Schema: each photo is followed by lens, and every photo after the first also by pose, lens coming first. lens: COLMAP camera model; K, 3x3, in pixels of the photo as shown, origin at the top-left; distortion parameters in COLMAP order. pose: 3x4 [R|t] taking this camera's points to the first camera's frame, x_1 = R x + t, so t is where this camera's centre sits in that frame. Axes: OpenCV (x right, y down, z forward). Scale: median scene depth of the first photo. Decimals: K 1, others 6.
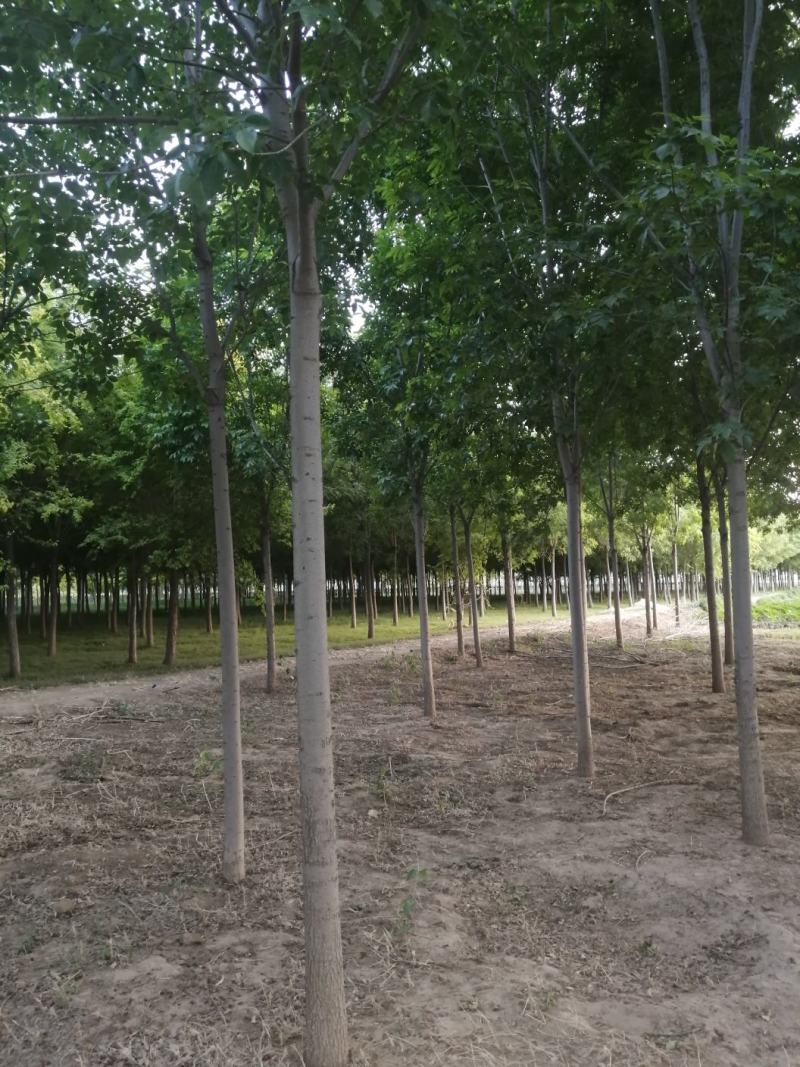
lens RADIAL K [[848.4, 0, 399.9], [0, 848.4, 539.3], [0, 0, 1]] dist [-0.027340, 0.059969]
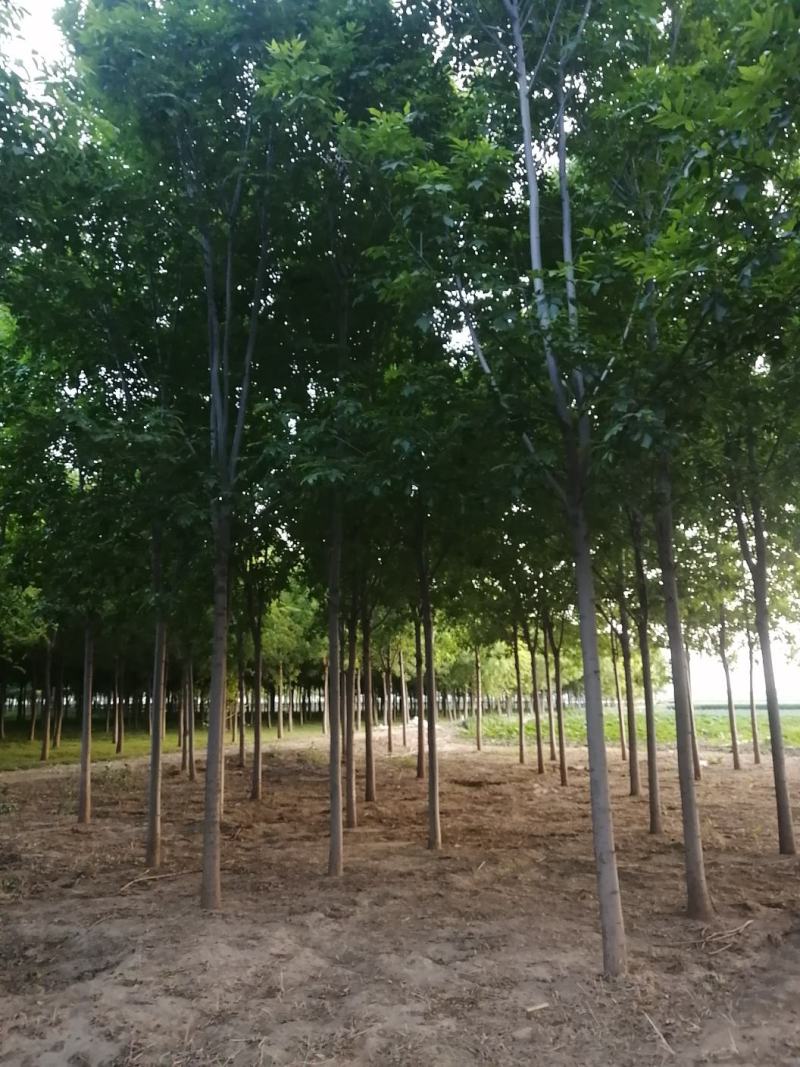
lens RADIAL K [[848.4, 0, 399.9], [0, 848.4, 539.3], [0, 0, 1]] dist [-0.027340, 0.059969]
pose [[0.980758, 0.048459, 0.189118, 0.113544], [-0.022529, 0.990326, -0.136919, -0.008474], [-0.193924, 0.130024, 0.972362, -0.105588]]
